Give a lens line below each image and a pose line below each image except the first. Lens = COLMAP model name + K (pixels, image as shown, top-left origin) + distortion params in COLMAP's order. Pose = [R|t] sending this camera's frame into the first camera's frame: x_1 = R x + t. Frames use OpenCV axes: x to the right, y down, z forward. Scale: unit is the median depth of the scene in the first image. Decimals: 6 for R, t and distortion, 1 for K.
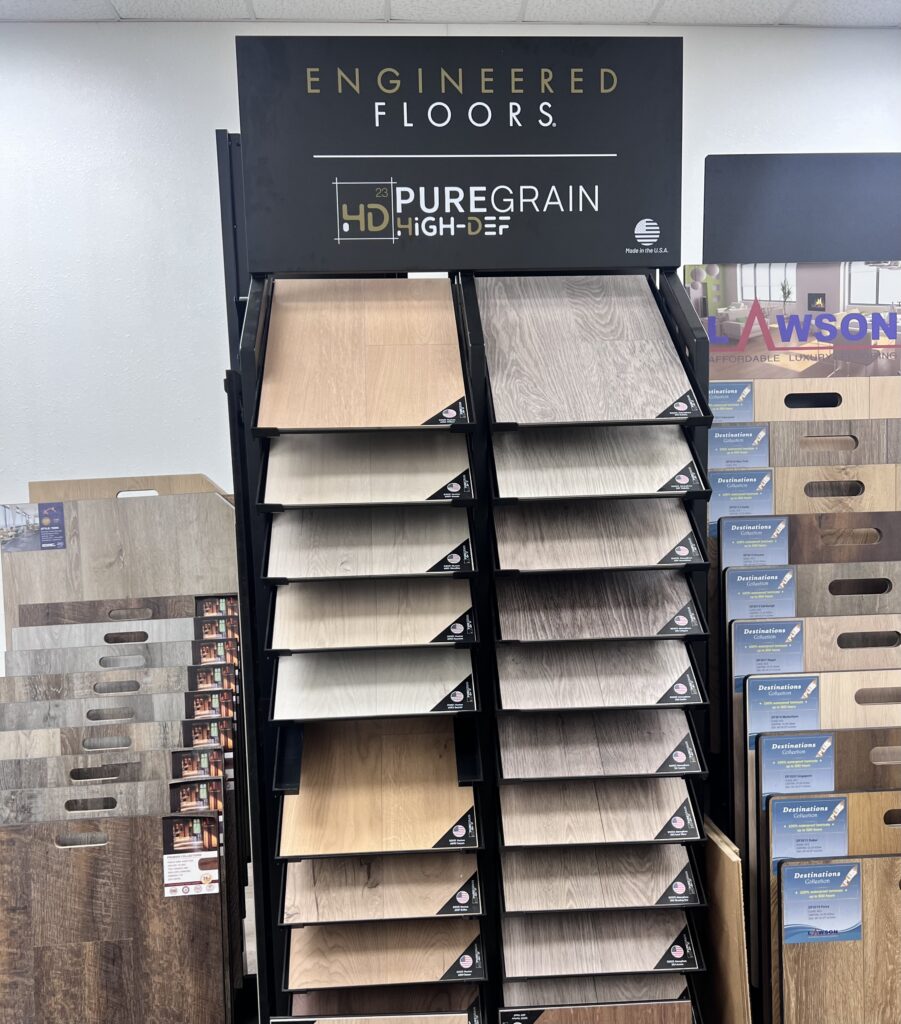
lens RADIAL K [[902.9, 0, 361.1], [0, 902.9, 568.6], [0, 0, 1]] dist [0.022391, 0.002789]
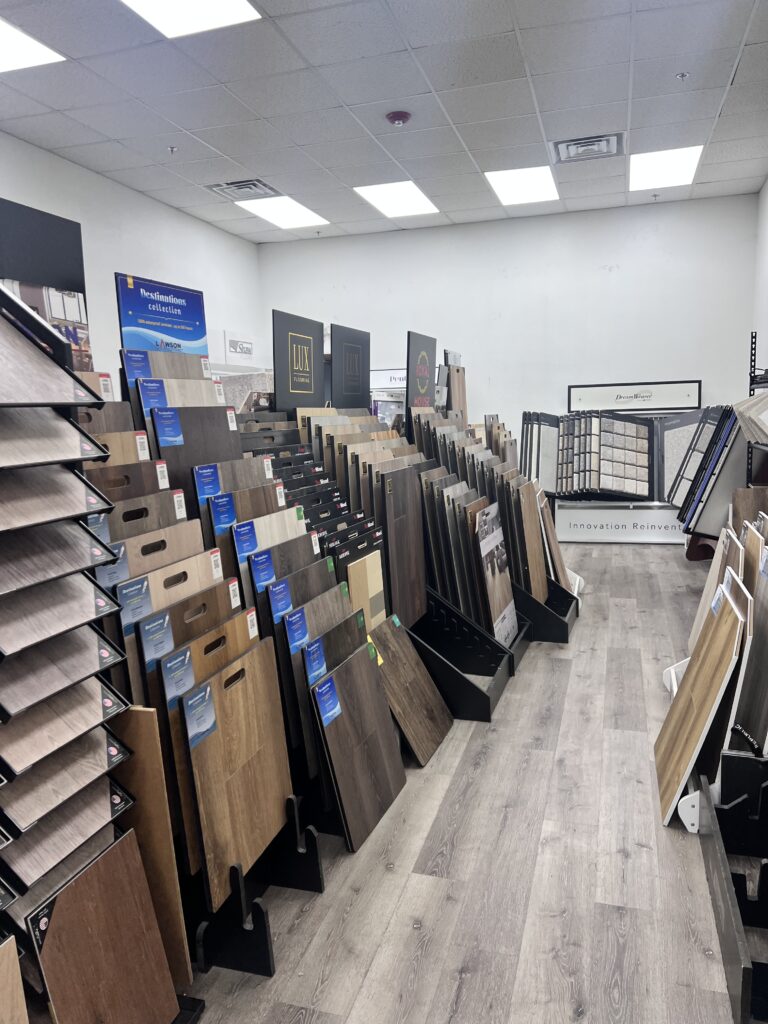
lens RADIAL K [[790.9, 0, 381.2], [0, 790.9, 489.1], [0, 0, 1]] dist [0.044709, -0.058737]
pose [[0.338771, -0.084216, 0.937092, -0.533084], [0.122784, 0.991426, 0.044711, -0.030936], [-0.932823, 0.099913, 0.346207, 0.175218]]
